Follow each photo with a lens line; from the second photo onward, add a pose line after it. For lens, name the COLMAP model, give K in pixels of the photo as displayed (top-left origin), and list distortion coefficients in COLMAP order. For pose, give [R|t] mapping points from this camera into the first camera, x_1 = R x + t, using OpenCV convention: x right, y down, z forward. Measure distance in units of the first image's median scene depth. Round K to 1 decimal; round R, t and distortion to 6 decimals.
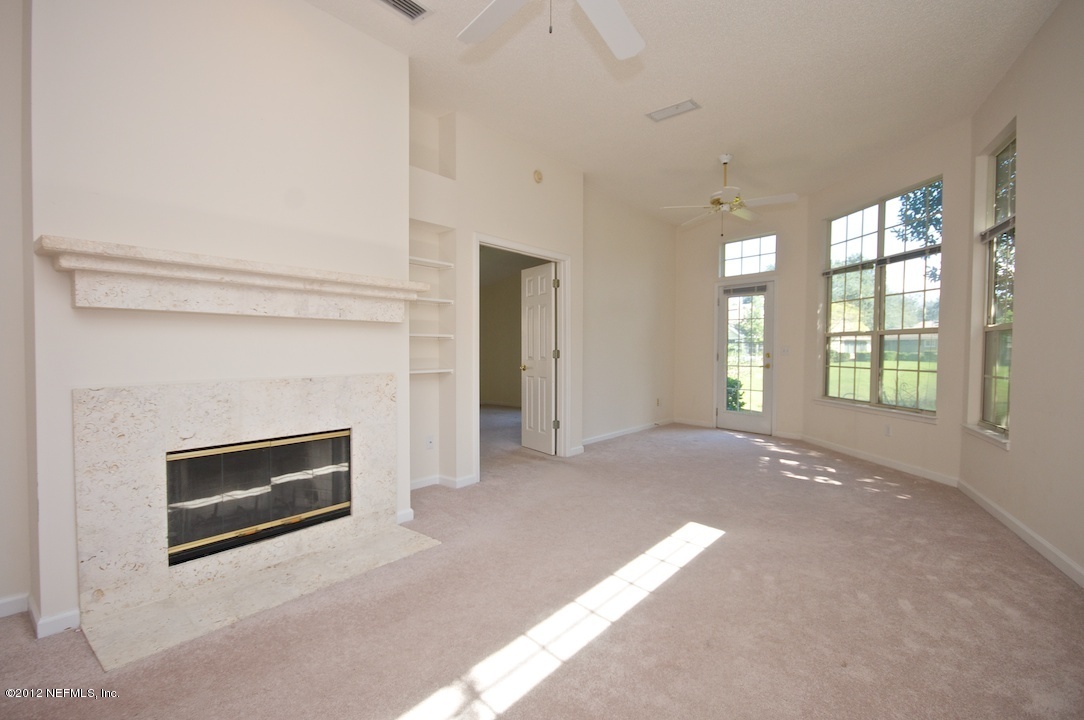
lens RADIAL K [[485.3, 0, 546.0], [0, 485.3, 362.5], [0, 0, 1]] dist [-0.014206, 0.000241]
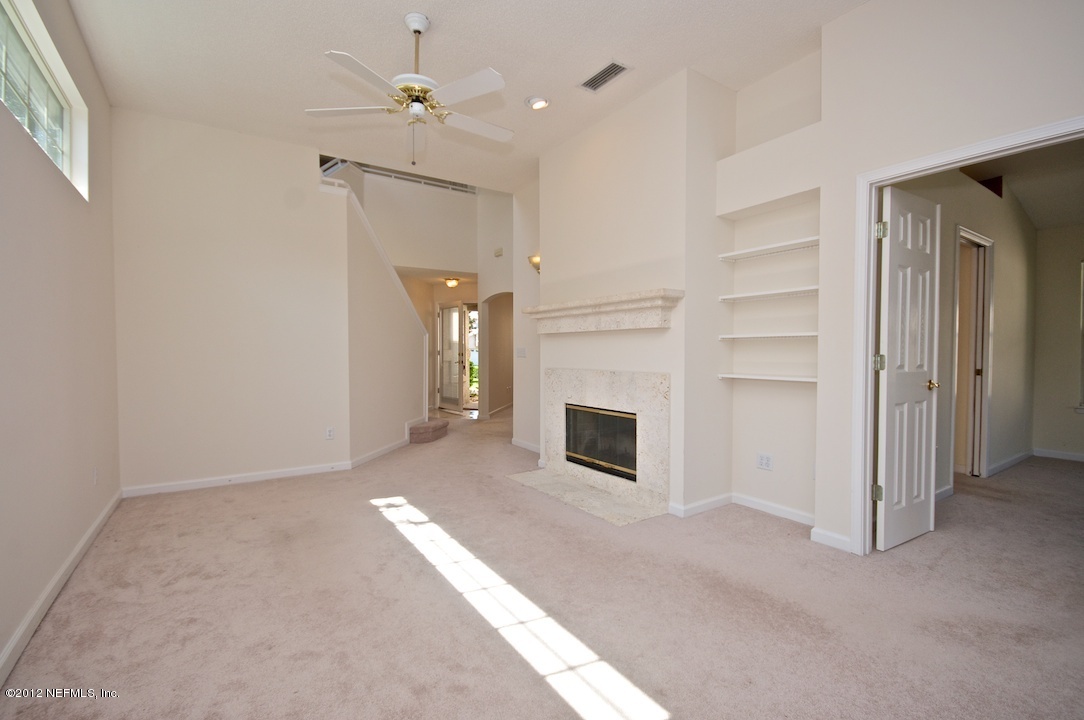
lens RADIAL K [[485.3, 0, 546.9], [0, 485.3, 357.7], [0, 0, 1]] dist [-0.014206, 0.000241]
pose [[-0.296672, 0.014038, -0.954876, 0.981859], [-0.024341, 0.999456, 0.022256, -0.037450], [0.954669, 0.029845, -0.296169, 1.280916]]
